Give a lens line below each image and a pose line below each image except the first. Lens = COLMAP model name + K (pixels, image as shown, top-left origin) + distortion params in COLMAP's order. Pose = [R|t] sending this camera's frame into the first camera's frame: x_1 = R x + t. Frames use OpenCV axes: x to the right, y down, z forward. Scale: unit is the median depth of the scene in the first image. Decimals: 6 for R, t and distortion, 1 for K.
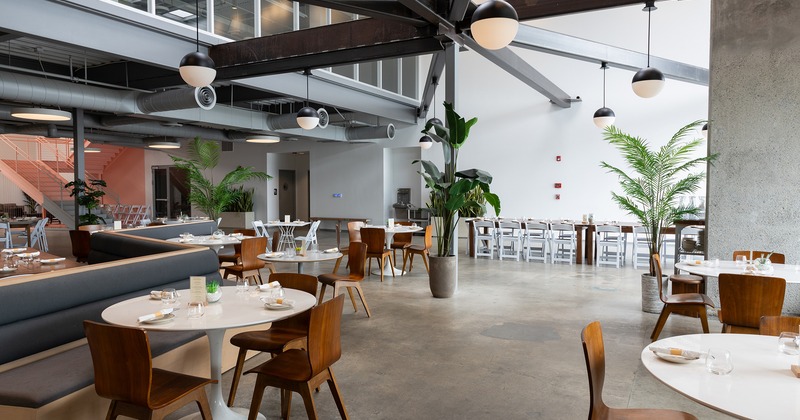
lens RADIAL K [[550.3, 0, 400.0], [0, 550.3, 210.0], [0, 0, 1]] dist [0.000004, -0.000276]
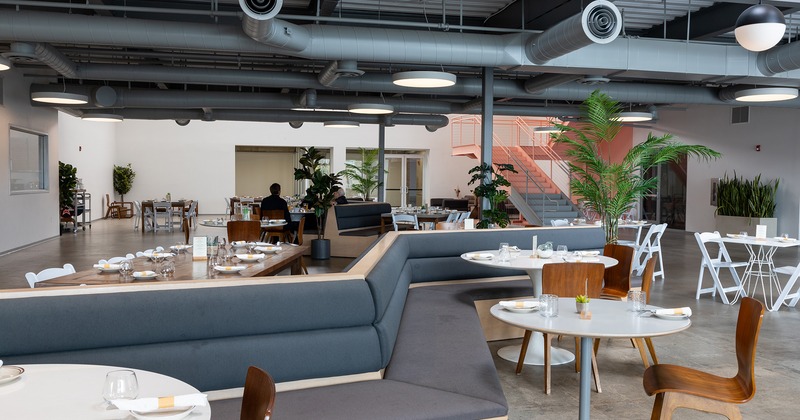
lens RADIAL K [[695.5, 0, 400.0], [0, 695.5, 210.0], [0, 0, 1]] dist [0.008291, 0.003345]
pose [[0.661762, 0.040416, -0.748624, 0.071513], [-0.042219, 0.998970, 0.016610, -0.001581], [0.748524, 0.020614, 0.662787, 0.278103]]
